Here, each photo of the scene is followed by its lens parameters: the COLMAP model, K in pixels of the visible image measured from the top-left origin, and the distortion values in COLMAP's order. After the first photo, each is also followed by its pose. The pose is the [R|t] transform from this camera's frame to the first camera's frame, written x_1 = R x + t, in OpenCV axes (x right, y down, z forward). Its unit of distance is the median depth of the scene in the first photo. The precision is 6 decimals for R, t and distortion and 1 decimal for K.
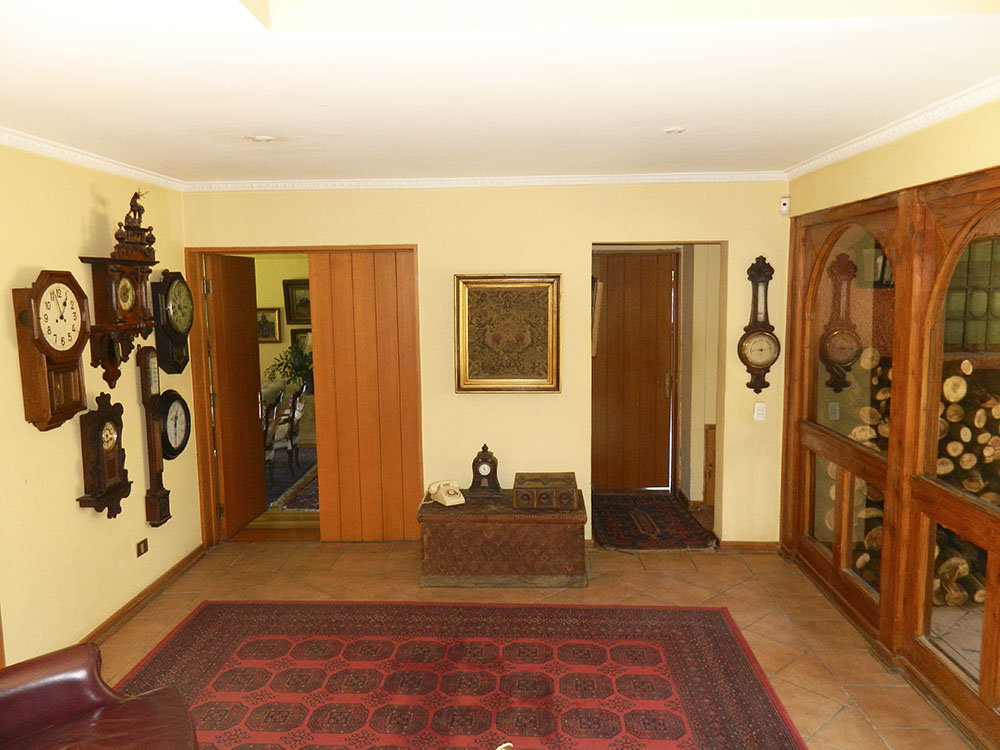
lens RADIAL K [[748.7, 0, 500.0], [0, 748.7, 375.0], [0, 0, 1]] dist [0.005129, 0.005544]
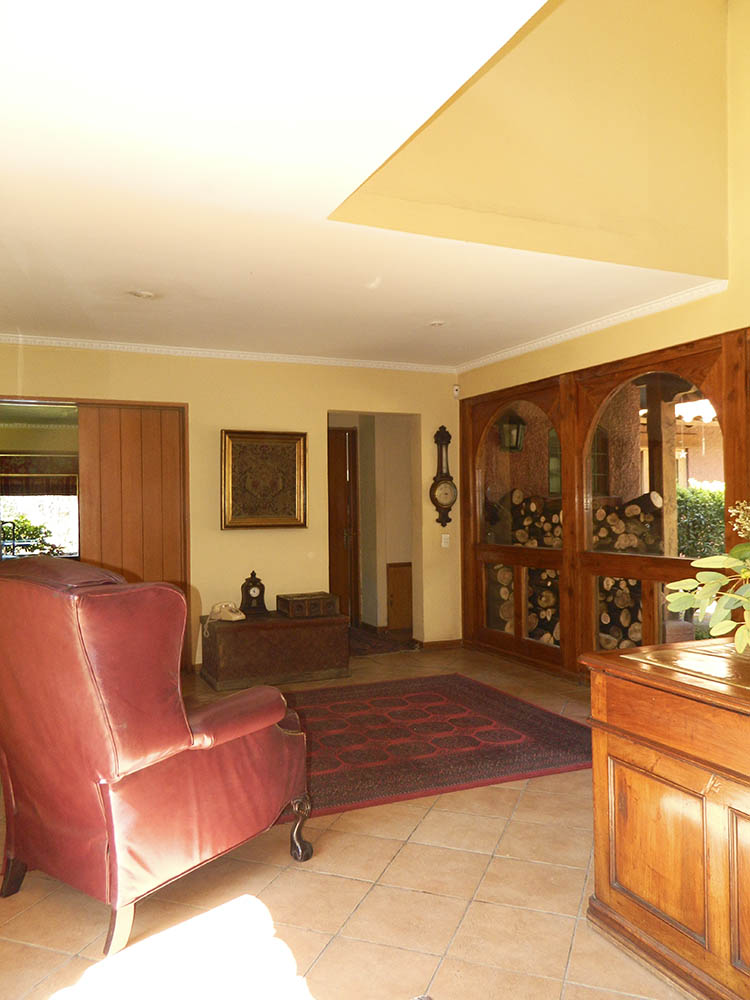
lens RADIAL K [[748.7, 0, 375.0], [0, 748.7, 500.0], [0, 0, 1]] dist [0.005129, 0.005544]
pose [[0.894873, 0.002974, 0.446310, -0.374493], [0.054880, 0.991656, -0.116645, 0.129123], [-0.442933, 0.128876, 0.887244, -0.149671]]
